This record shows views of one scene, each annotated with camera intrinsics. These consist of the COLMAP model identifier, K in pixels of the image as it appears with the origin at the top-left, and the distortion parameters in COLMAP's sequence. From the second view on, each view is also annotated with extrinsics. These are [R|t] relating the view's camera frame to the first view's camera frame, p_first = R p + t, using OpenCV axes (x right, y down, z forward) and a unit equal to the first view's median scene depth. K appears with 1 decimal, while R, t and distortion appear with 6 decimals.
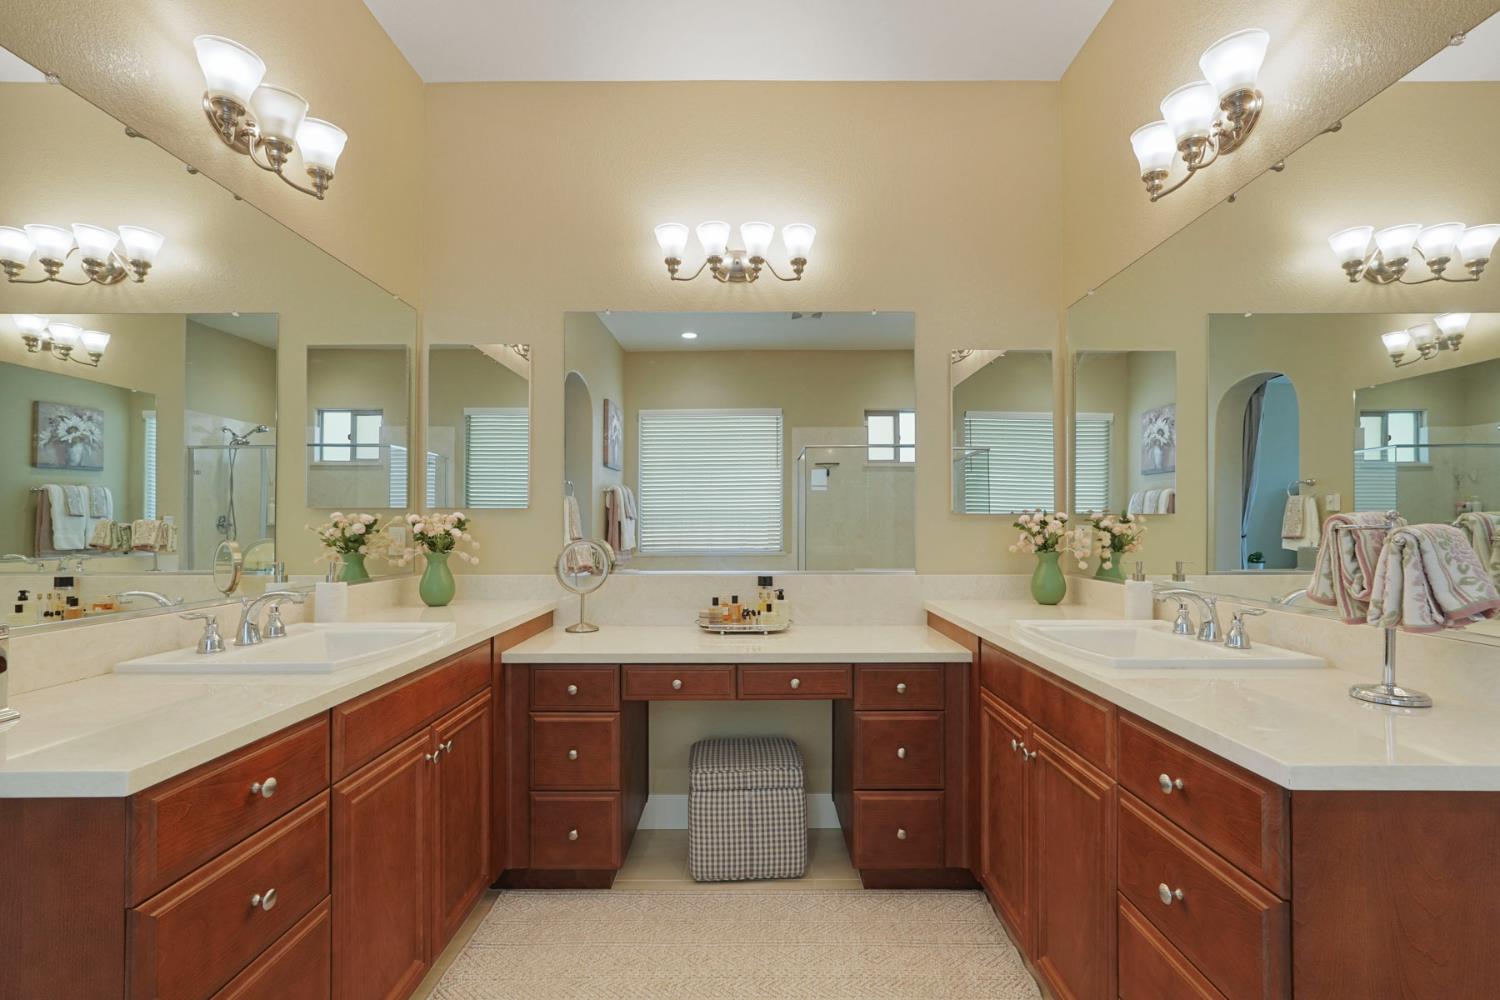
lens RADIAL K [[670.2, 0, 751.4], [0, 670.2, 511.5], [0, 0, 1]] dist [-0.010464, 0.006767]
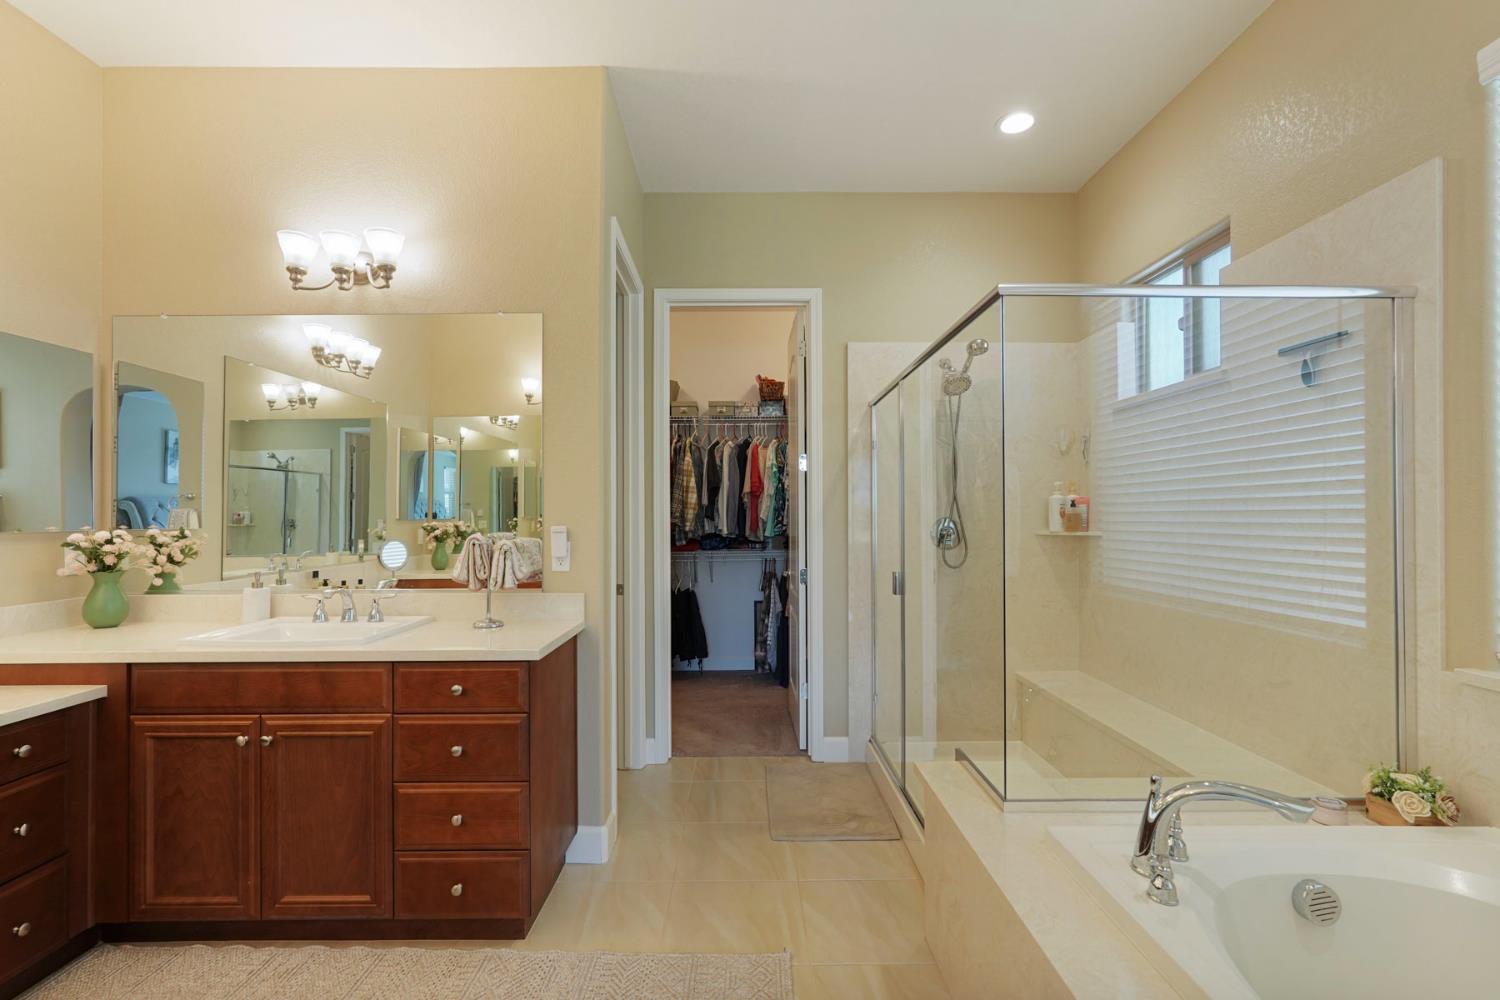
lens RADIAL K [[670.2, 0, 751.4], [0, 670.2, 511.5], [0, 0, 1]] dist [-0.010464, 0.006767]
pose [[-0.010100, 0.007018, 0.999924, -0.601719], [-0.012267, 0.999899, -0.007141, -0.035071], [-0.999874, -0.012338, -0.010013, 0.117603]]
